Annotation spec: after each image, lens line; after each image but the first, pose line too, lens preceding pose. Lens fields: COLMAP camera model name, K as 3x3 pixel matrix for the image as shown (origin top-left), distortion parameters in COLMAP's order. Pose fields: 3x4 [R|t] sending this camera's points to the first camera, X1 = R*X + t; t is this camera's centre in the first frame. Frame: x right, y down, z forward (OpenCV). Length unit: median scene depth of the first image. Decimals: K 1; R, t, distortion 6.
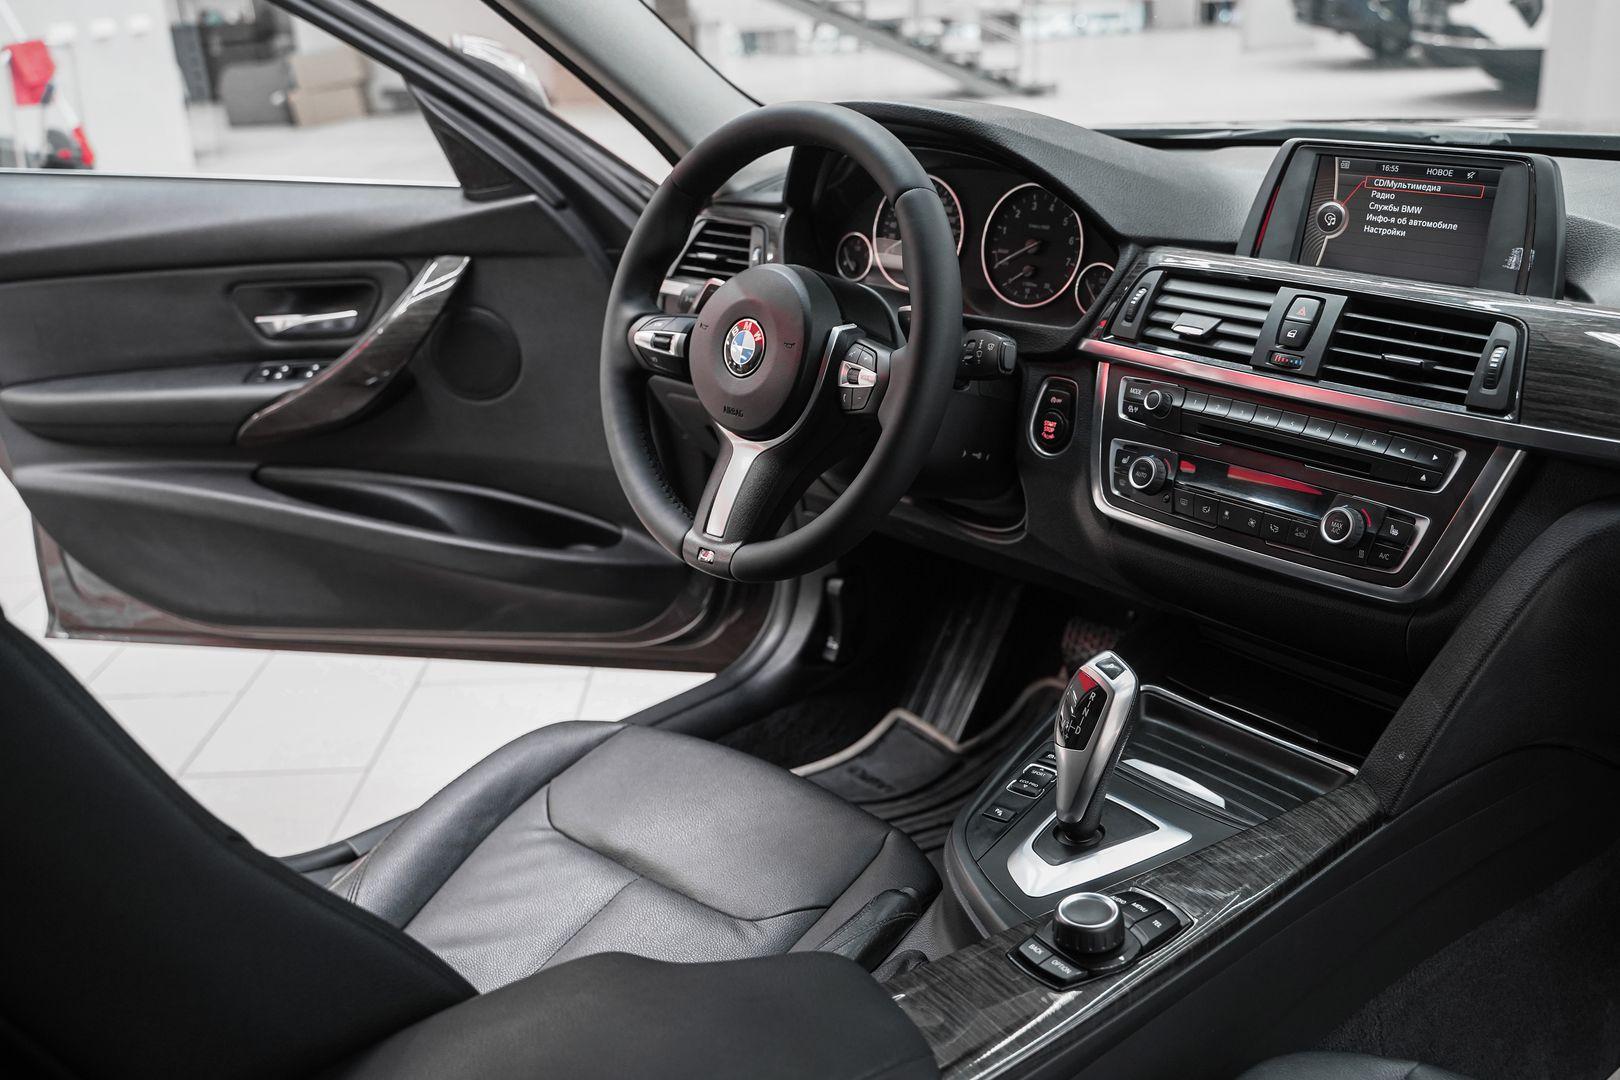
lens RADIAL K [[1633.8, 0, 810.0], [0, 1633.8, 540.0], [0, 0, 1]] dist [-0.072461, 0.144127]
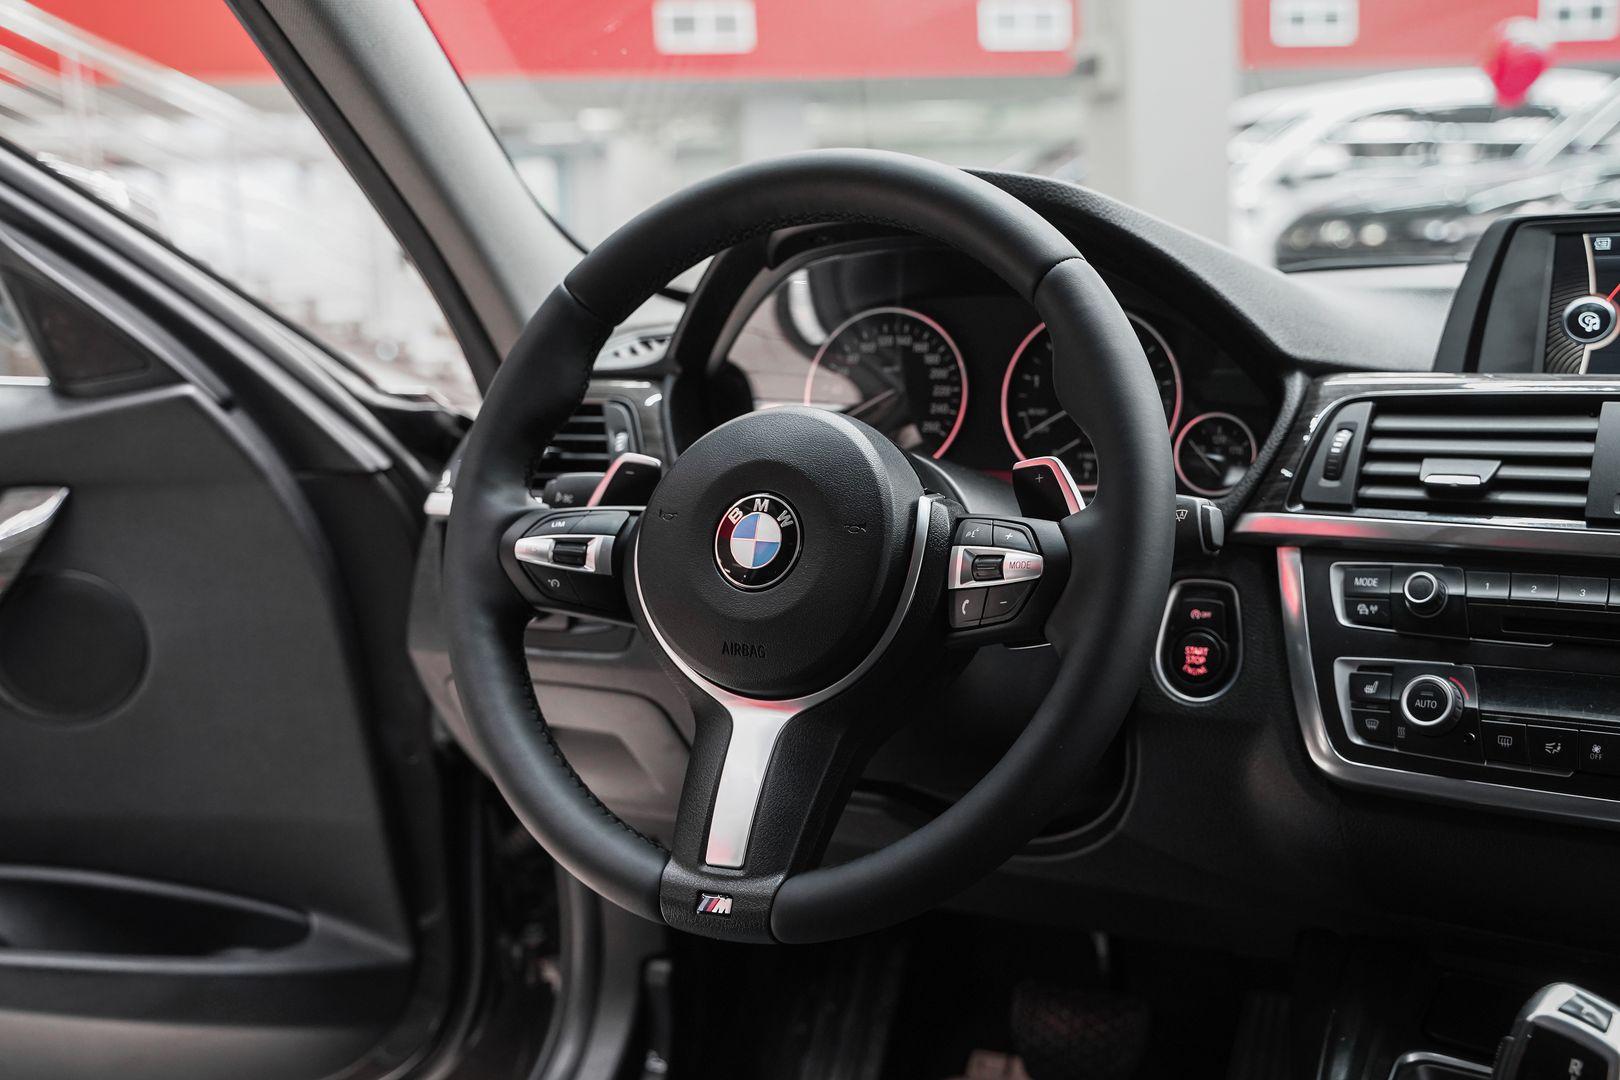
lens RADIAL K [[1883.3, 0, 810.0], [0, 1883.3, 540.0], [0, 0, 1]] dist [-0.000657, 0.044432]
pose [[0.951558, -0.030059, 0.305996, -0.231826], [0.092546, 0.977059, -0.191812, 0.014803], [-0.293211, 0.210839, 0.932510, 0.357047]]
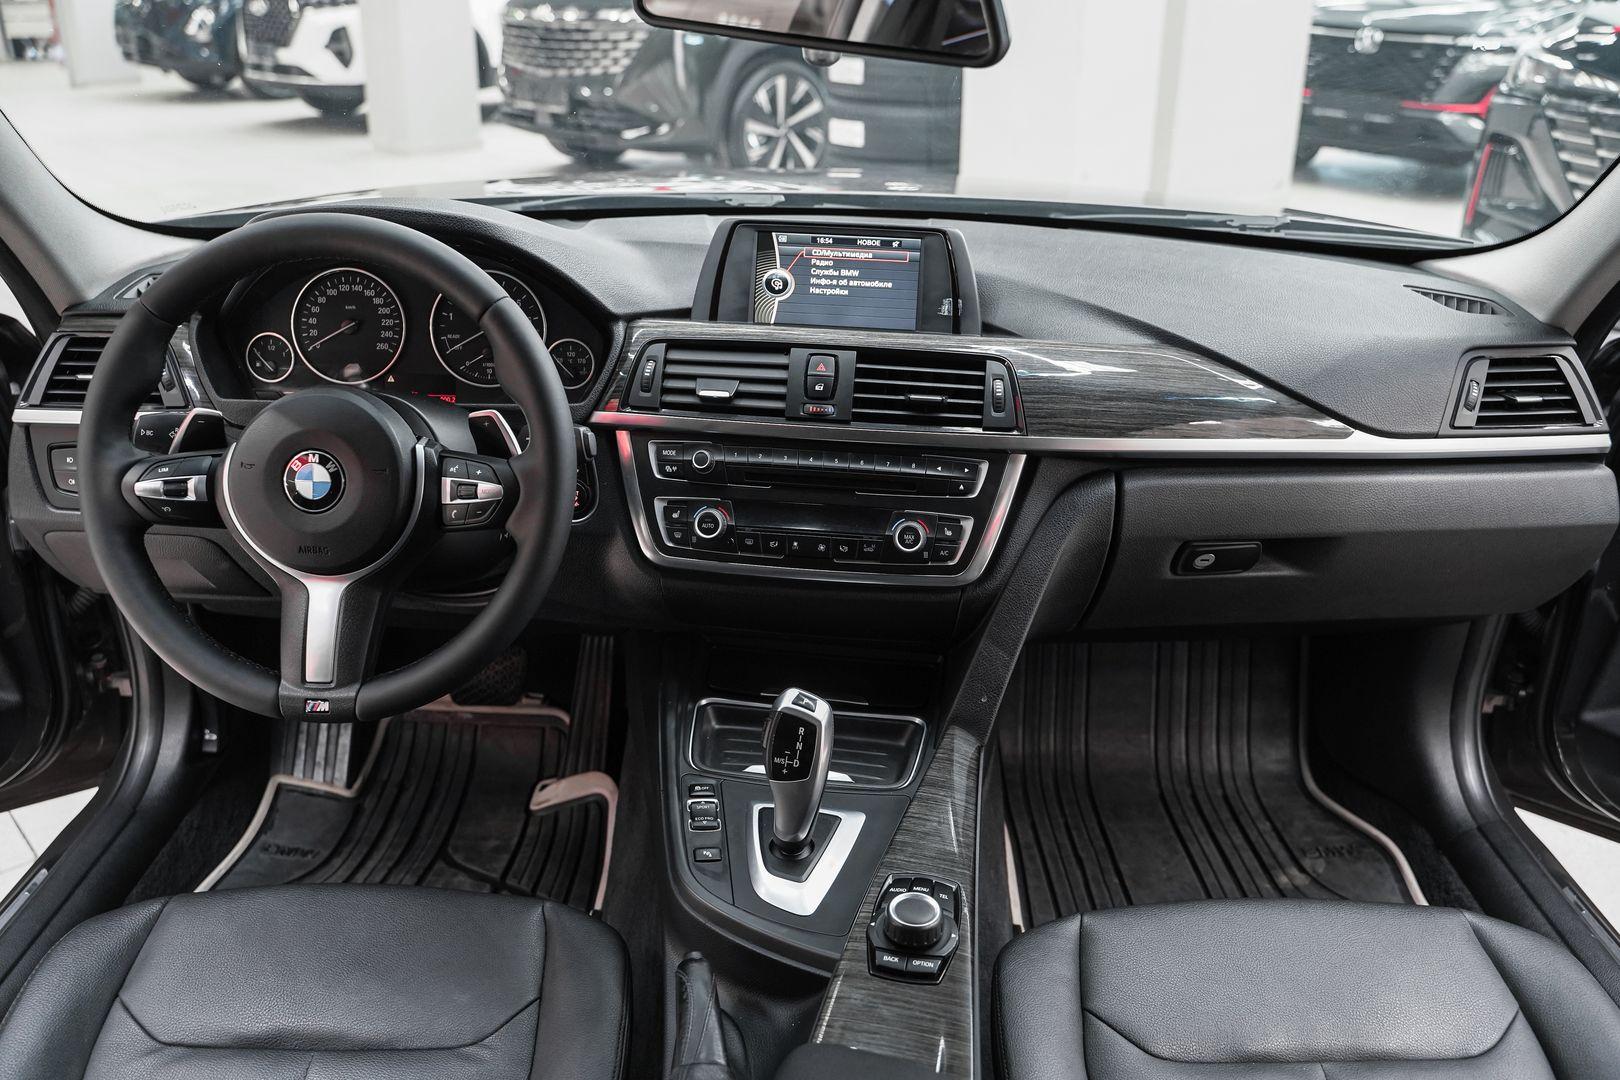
lens RADIAL K [[1324.5, 0, 810.0], [0, 1324.5, 540.0], [0, 0, 1]] dist [-0.105794, 0.051239]
pose [[0.711145, -0.222103, 0.667041, -0.345159], [0.187932, 0.974316, 0.124059, -0.124672], [-0.677462, 0.037134, 0.734620, 0.259478]]
